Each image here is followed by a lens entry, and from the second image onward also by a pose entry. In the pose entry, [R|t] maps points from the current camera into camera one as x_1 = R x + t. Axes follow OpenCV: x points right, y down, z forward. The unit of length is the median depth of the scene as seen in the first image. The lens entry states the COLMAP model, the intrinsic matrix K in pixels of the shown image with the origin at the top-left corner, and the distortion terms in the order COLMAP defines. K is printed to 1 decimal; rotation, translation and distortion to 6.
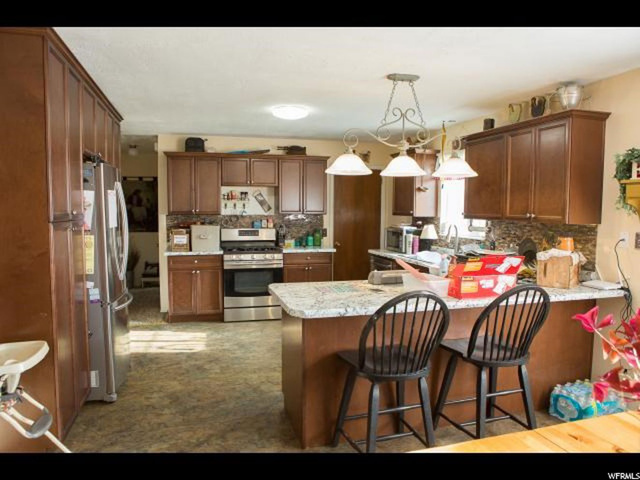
lens RADIAL K [[439.2, 0, 311.0], [0, 439.2, 242.8], [0, 0, 1]] dist [-0.090210, 0.073670]
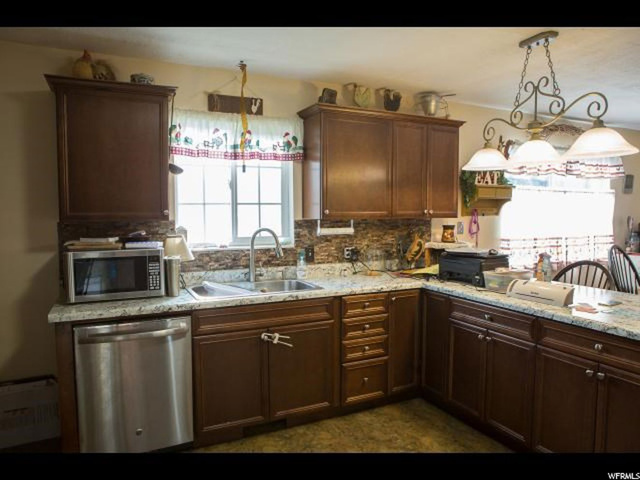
lens RADIAL K [[439.2, 0, 311.0], [0, 439.2, 242.8], [0, 0, 1]] dist [-0.090210, 0.073670]
pose [[-0.177894, -0.079468, 0.980836, -0.356525], [0.079576, 0.992308, 0.094830, -0.085473], [-0.980827, 0.094921, -0.170202, 1.135832]]
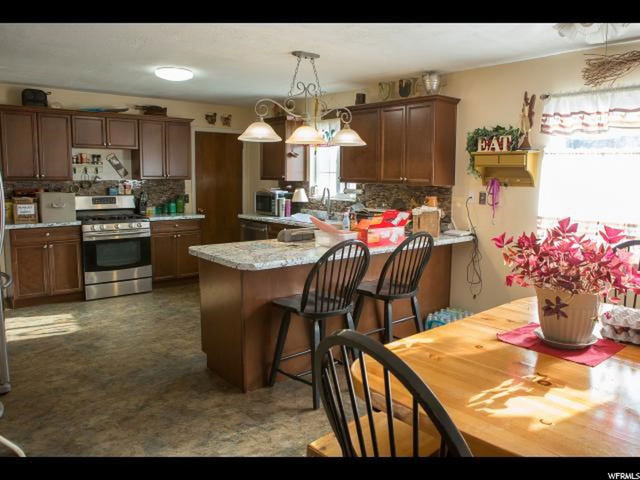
lens RADIAL K [[479.5, 0, 321.1], [0, 479.5, 228.2], [0, 0, 1]] dist [-0.093048, 0.110364]
pose [[0.914534, -0.042873, 0.402231, -0.191510], [0.028287, 0.998711, 0.042136, 0.008779], [-0.403519, -0.027157, 0.914568, -0.103846]]
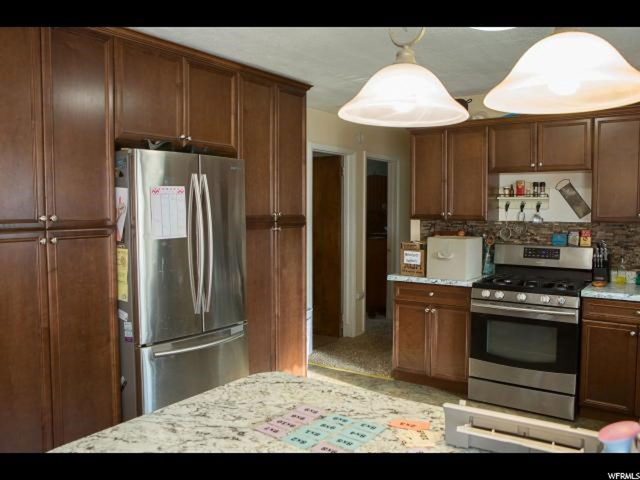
lens RADIAL K [[537.1, 0, 320.0], [0, 537.1, 240.0], [0, 0, 1]] dist [-0.004543, -0.002325]
pose [[0.660401, 0.042953, -0.749684, 0.289356], [-0.057359, 0.998331, 0.006672, -0.042517], [0.748720, 0.038595, 0.661762, 0.479531]]
